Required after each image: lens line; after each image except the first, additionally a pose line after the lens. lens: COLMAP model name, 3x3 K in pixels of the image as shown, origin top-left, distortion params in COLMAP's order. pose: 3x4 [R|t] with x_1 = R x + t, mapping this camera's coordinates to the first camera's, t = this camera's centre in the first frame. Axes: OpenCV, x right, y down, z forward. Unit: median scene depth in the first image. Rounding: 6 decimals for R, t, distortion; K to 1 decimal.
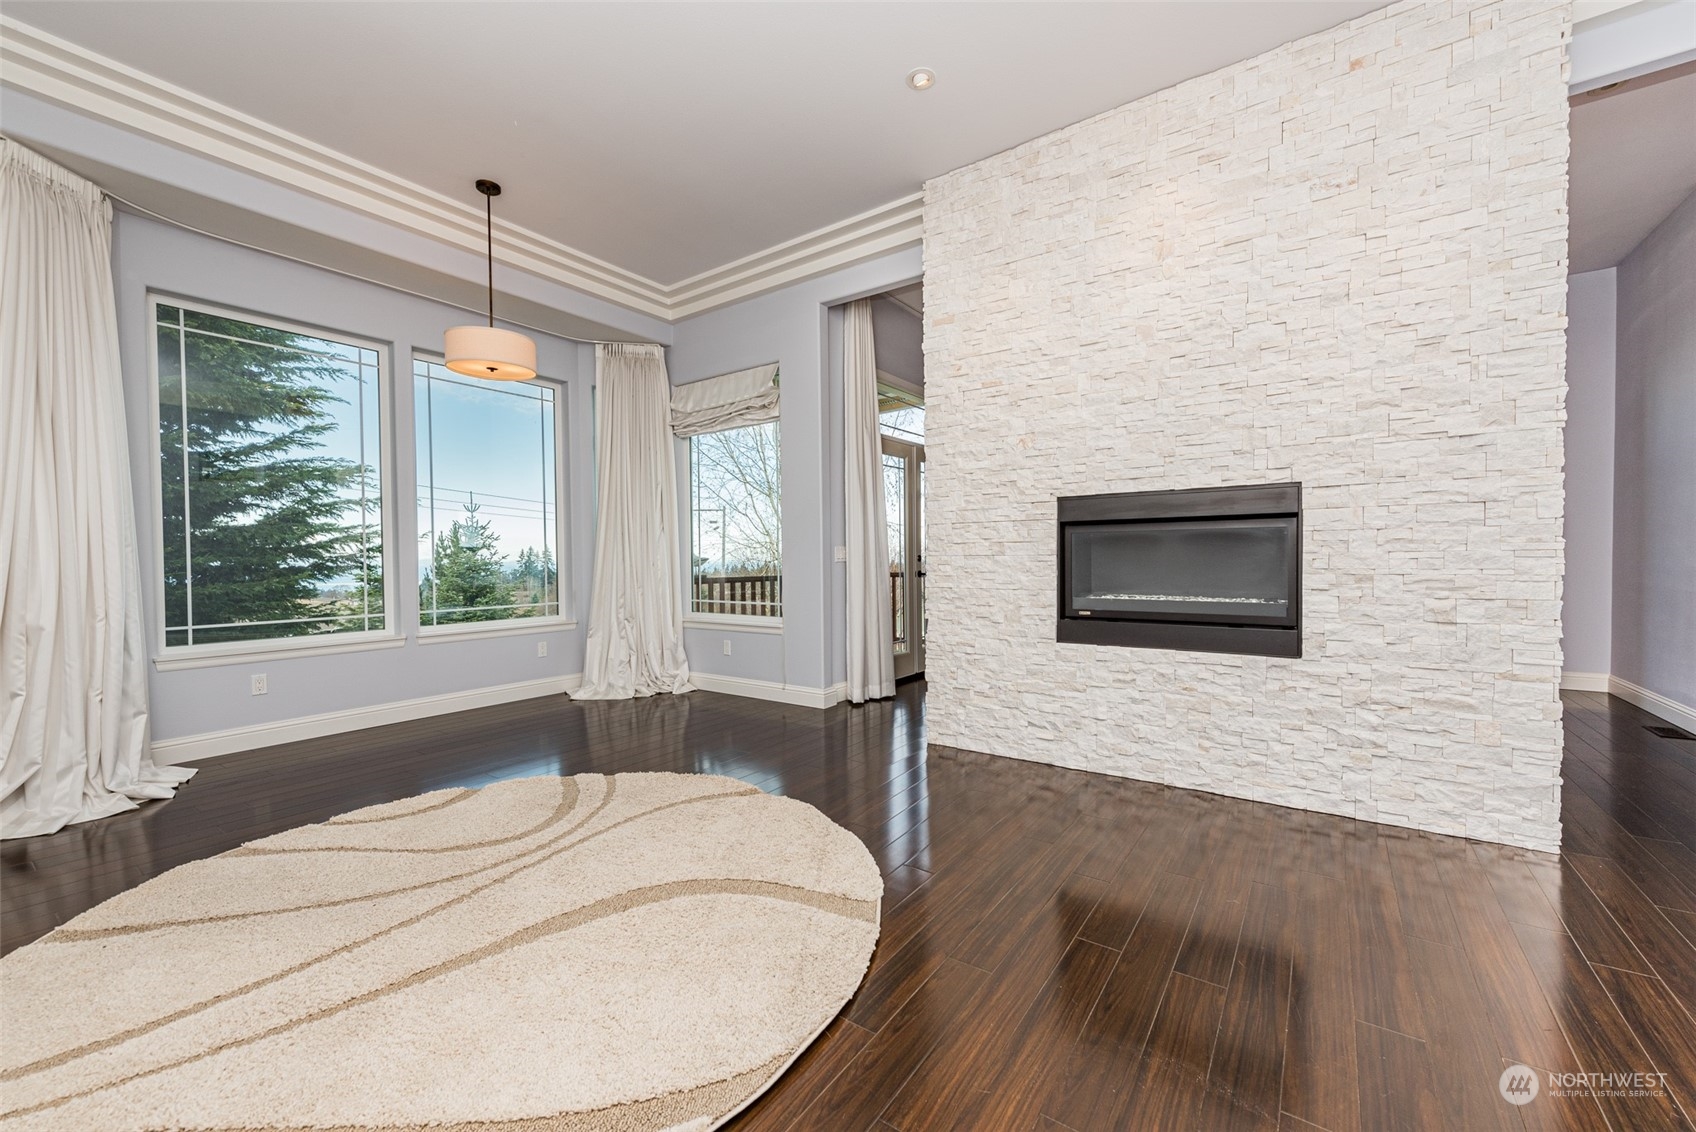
lens RADIAL K [[668.6, 0, 854.2], [0, 668.6, 576.1], [0, 0, 1]] dist [0.001266, -0.000351]
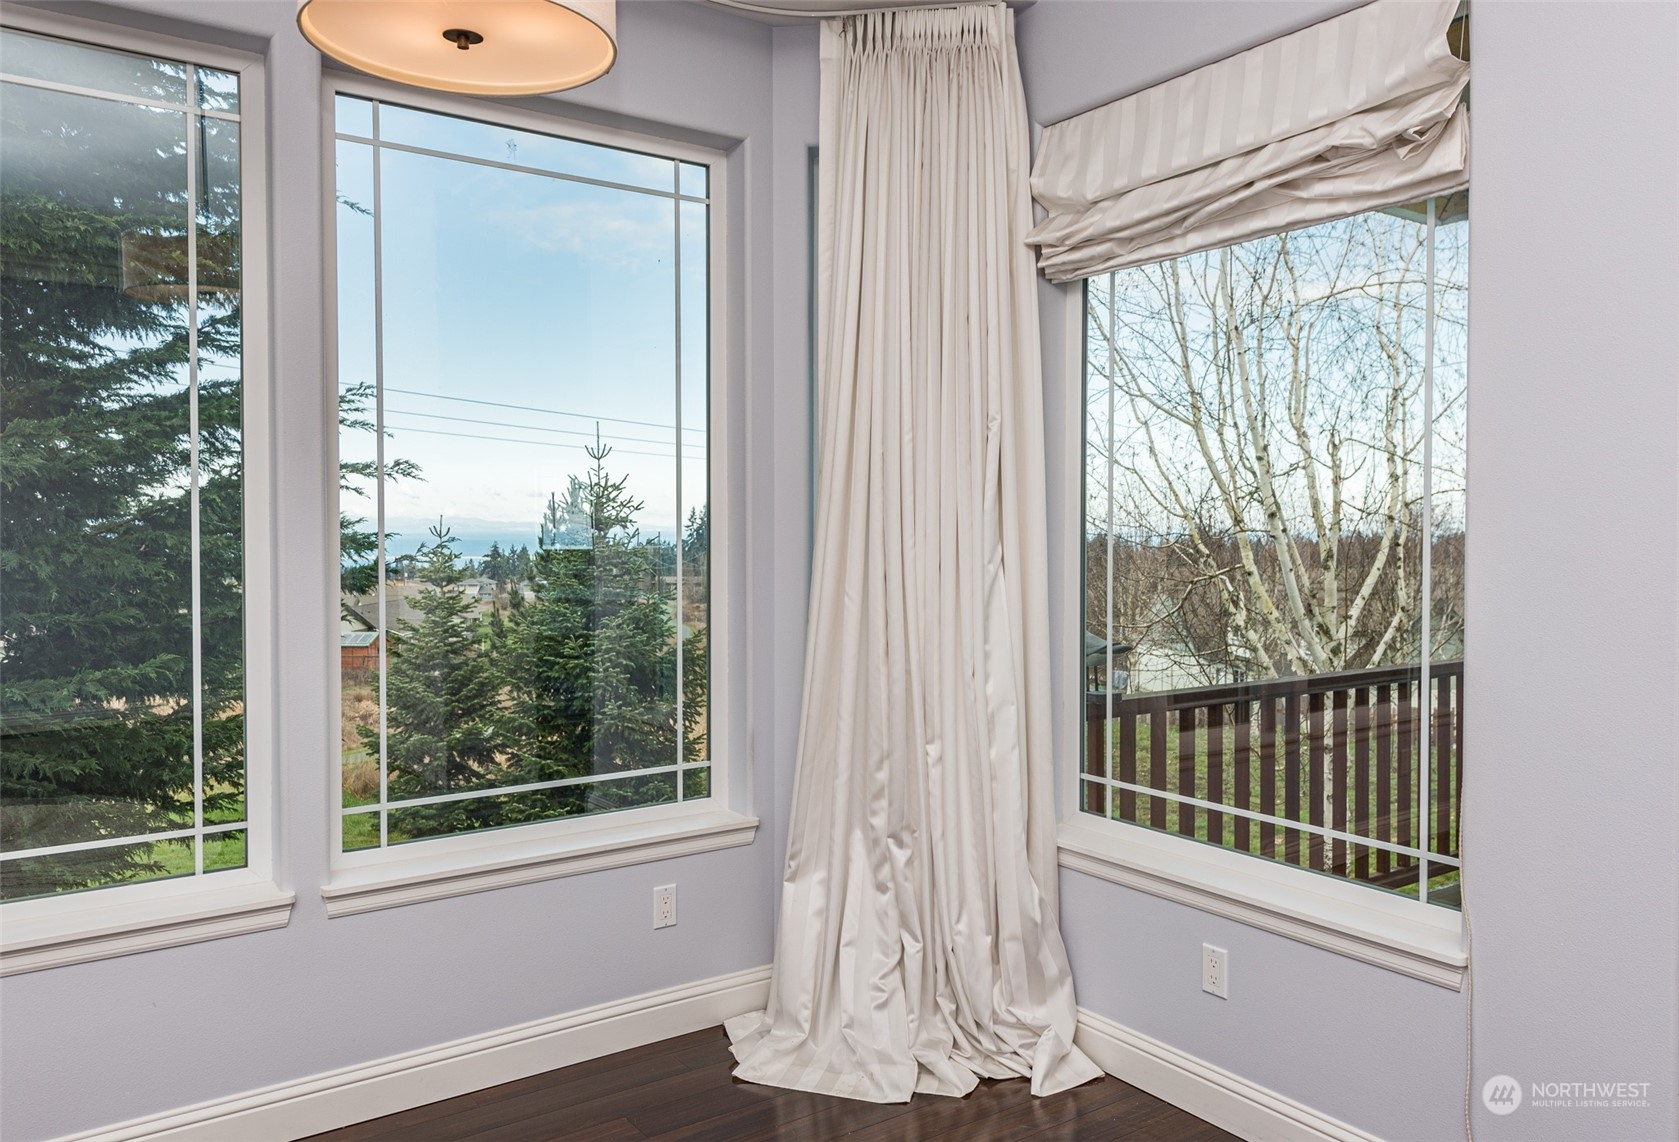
lens RADIAL K [[1216.5, 0, 834.0], [0, 1216.5, 562.9], [0, 0, 1]] dist [0.039470, -0.001081]
pose [[0.940926, 0.018023, -0.338132, -0.161790], [-0.016080, 0.999834, 0.008546, -0.074742], [0.338230, -0.002604, 0.941060, 0.408875]]
